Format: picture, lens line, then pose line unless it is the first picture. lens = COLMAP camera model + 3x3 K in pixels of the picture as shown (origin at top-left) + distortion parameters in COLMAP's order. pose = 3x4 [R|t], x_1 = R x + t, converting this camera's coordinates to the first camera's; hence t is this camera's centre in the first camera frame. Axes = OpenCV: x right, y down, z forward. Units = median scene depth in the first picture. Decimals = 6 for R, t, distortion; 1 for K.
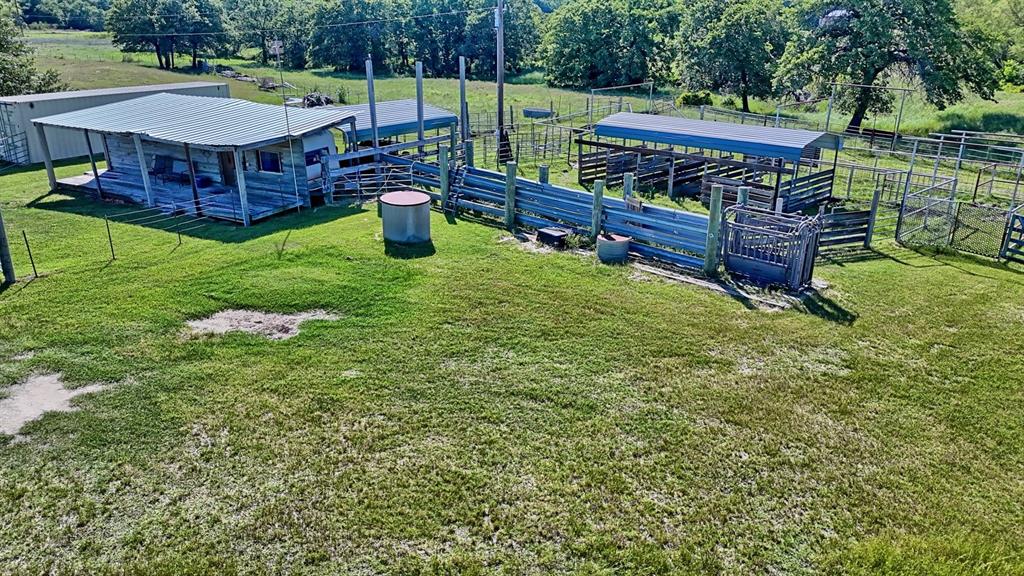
lens RADIAL K [[731.1, 0, 511.2], [0, 731.1, 285.3], [0, 0, 1]] dist [0.059397, -0.043851]
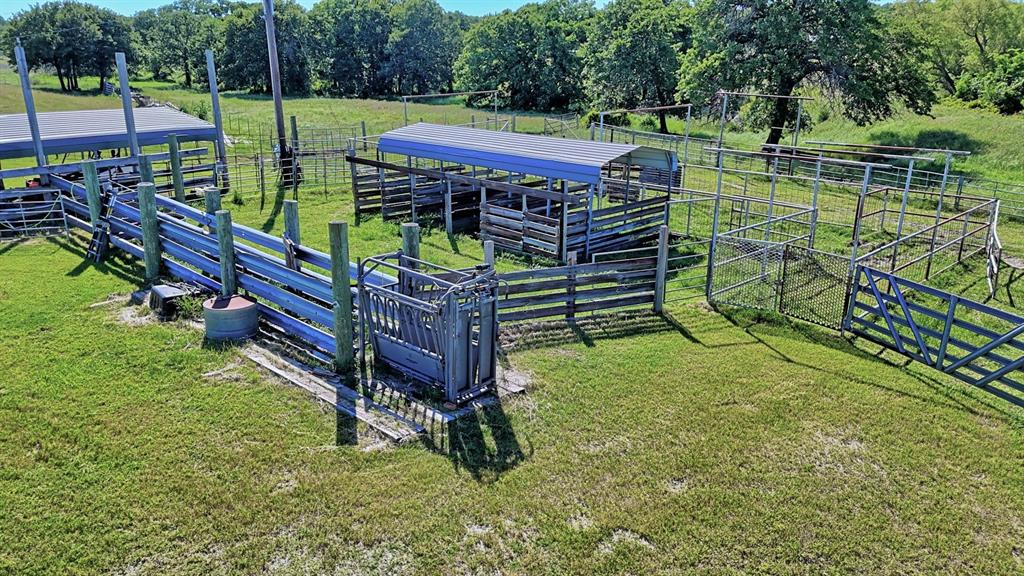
lens RADIAL K [[731.1, 0, 510.6], [0, 731.1, 291.1], [0, 0, 1]] dist [0.059397, -0.043851]
pose [[0.999984, -0.003578, 0.004267, 0.223513], [0.003710, 0.999498, -0.031469, -0.032037], [-0.004153, 0.031485, 0.999496, 0.218484]]
